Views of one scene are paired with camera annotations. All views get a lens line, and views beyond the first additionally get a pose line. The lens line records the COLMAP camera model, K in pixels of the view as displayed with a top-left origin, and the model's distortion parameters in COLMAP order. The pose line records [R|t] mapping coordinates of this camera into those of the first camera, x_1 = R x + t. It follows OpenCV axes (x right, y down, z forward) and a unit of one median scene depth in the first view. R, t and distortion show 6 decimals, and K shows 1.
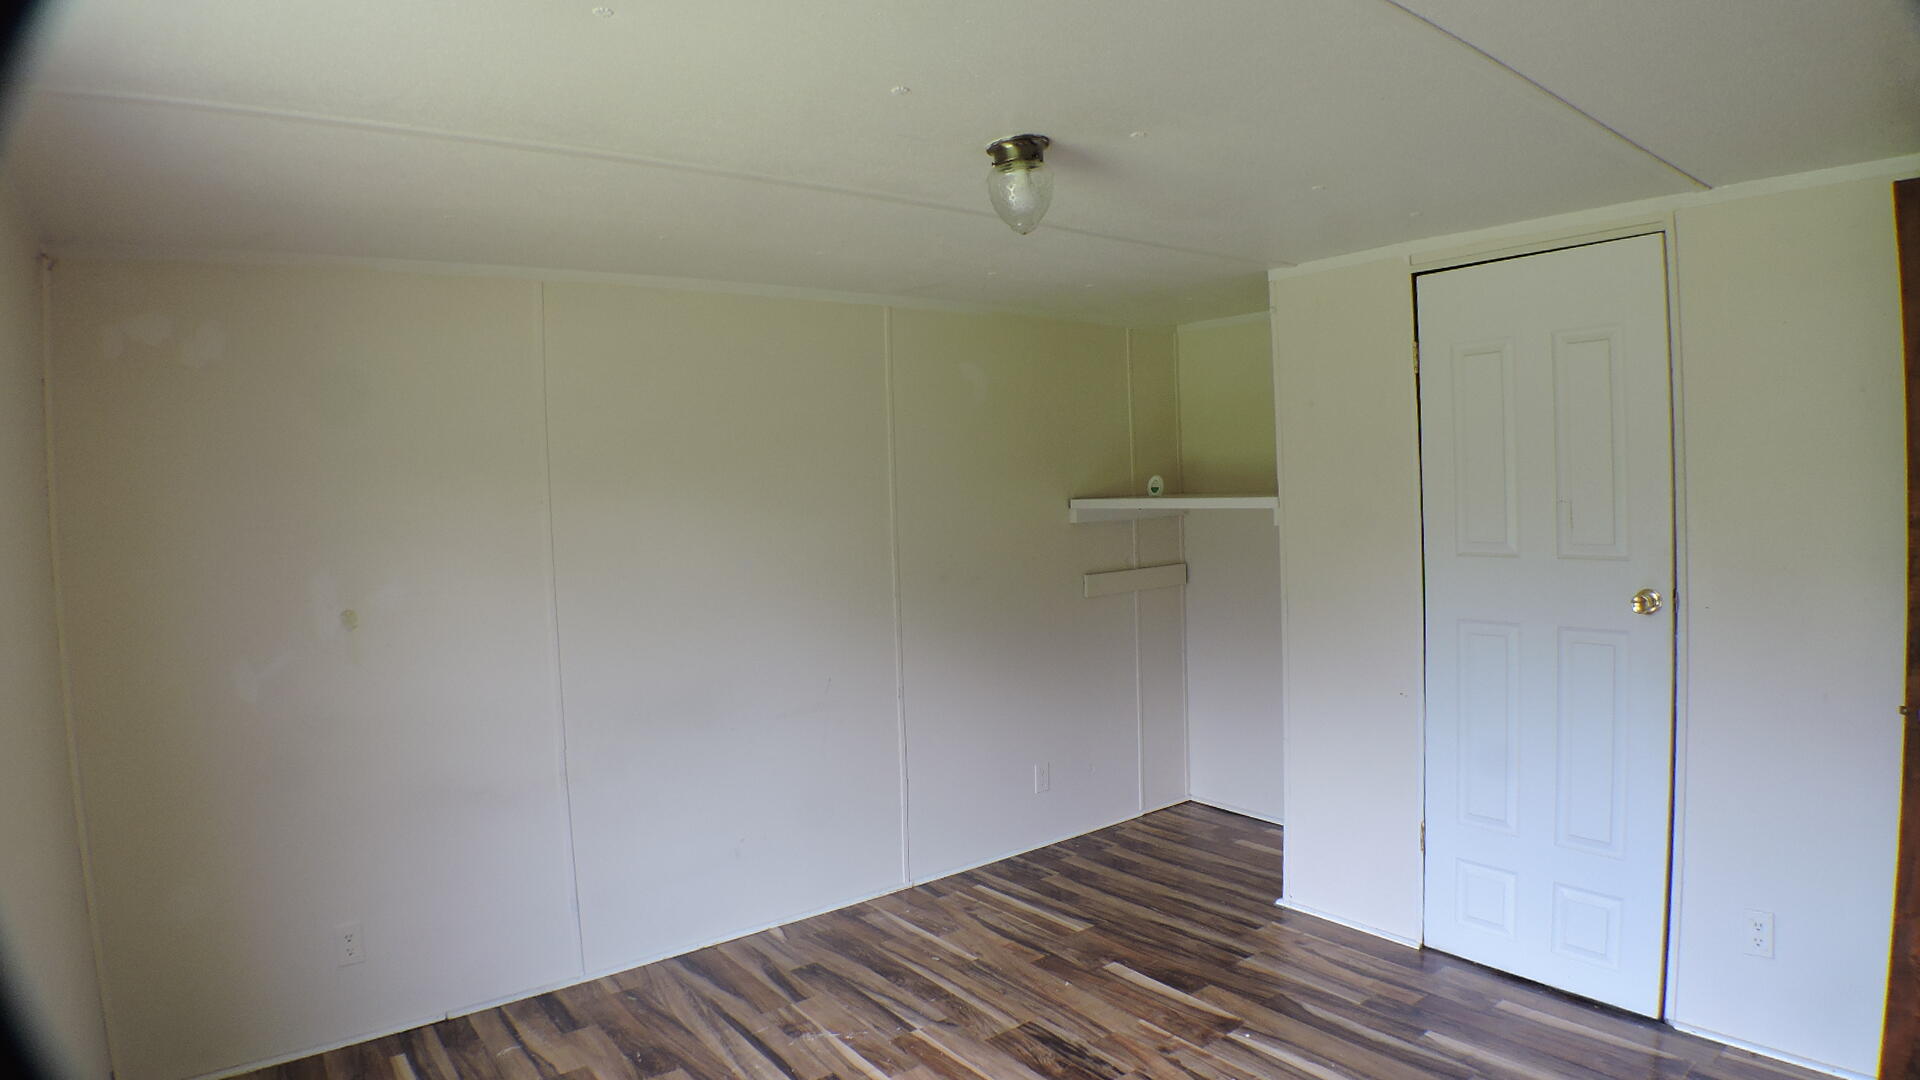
lens RADIAL K [[1063.7, 0, 964.0], [0, 1063.7, 530.0], [0, 0, 1]] dist [-0.143409, 0.028323]
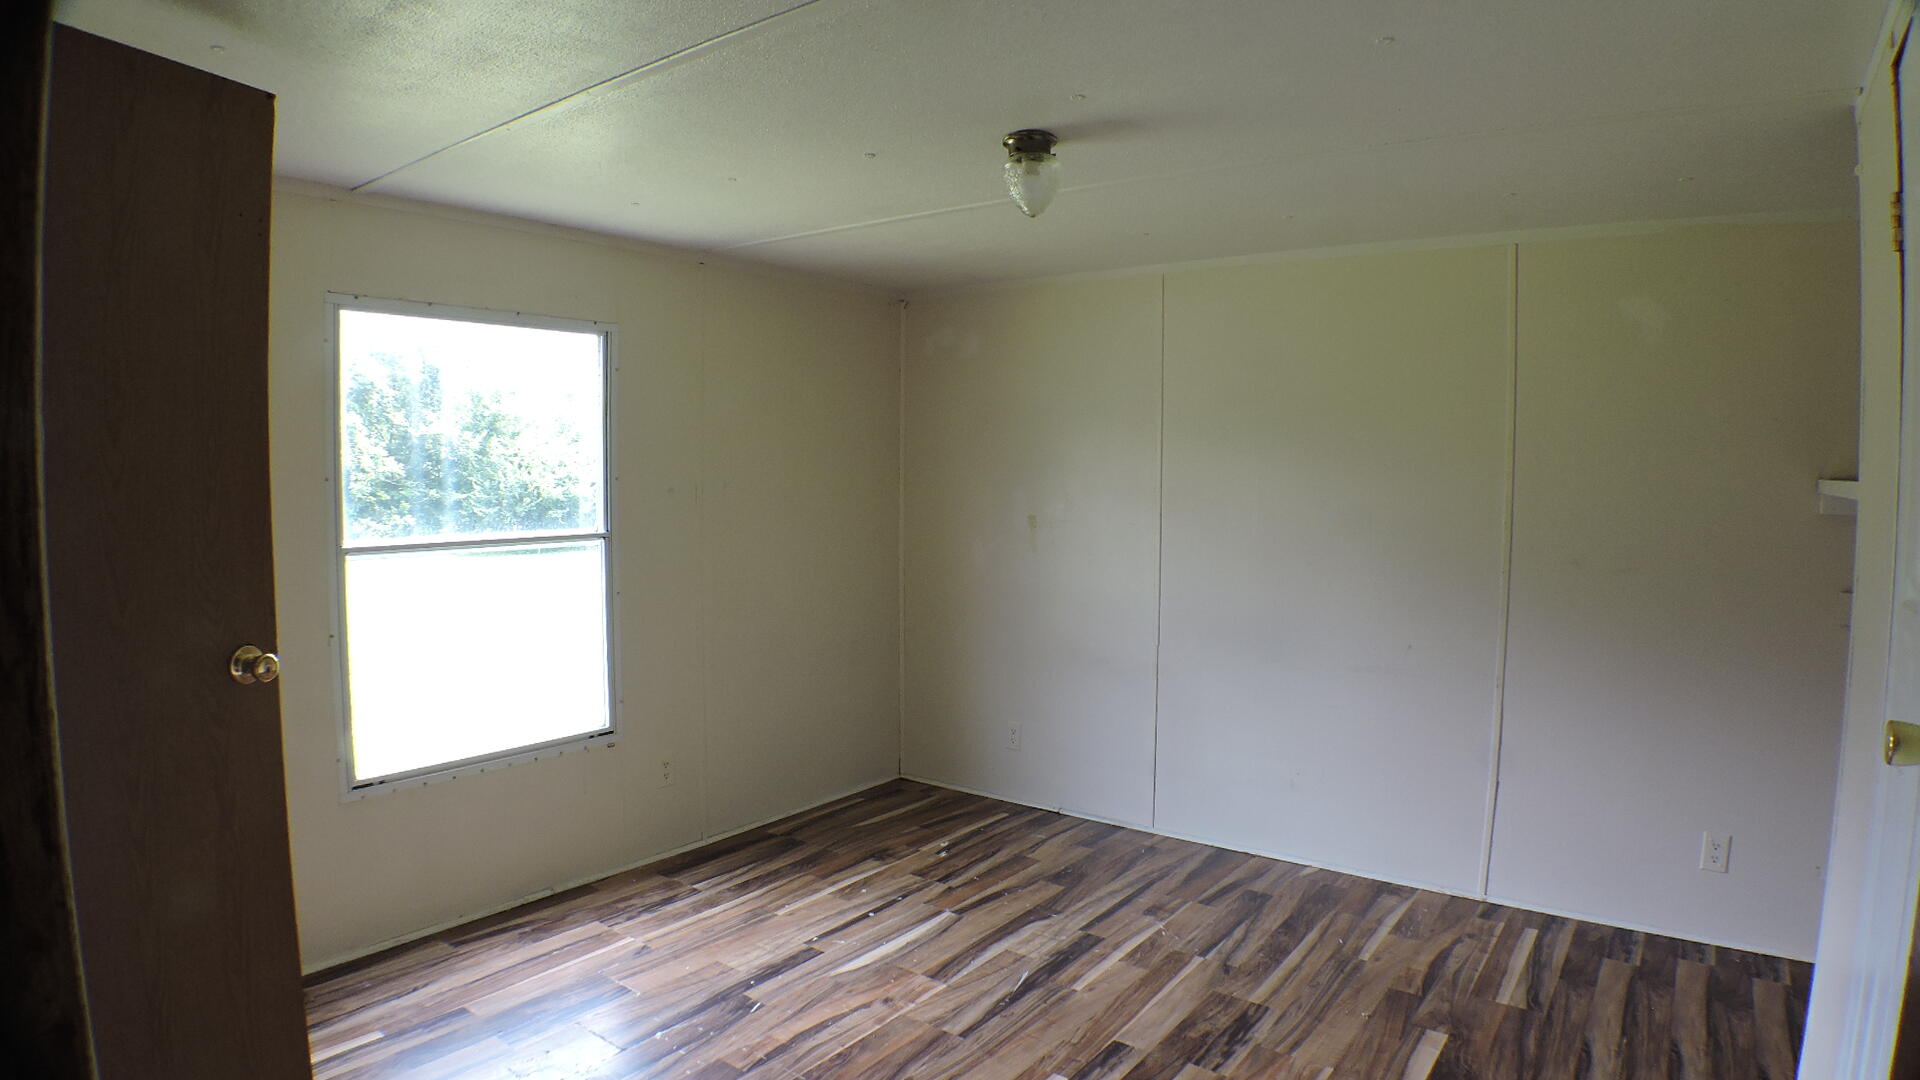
lens RADIAL K [[1063.7, 0, 964.0], [0, 1063.7, 530.0], [0, 0, 1]] dist [-0.143409, 0.028323]
pose [[0.271984, 0.097419, -0.957358, 0.776028], [-0.057118, 0.994743, 0.084996, -0.023987], [0.960605, 0.031565, 0.276118, 0.415735]]
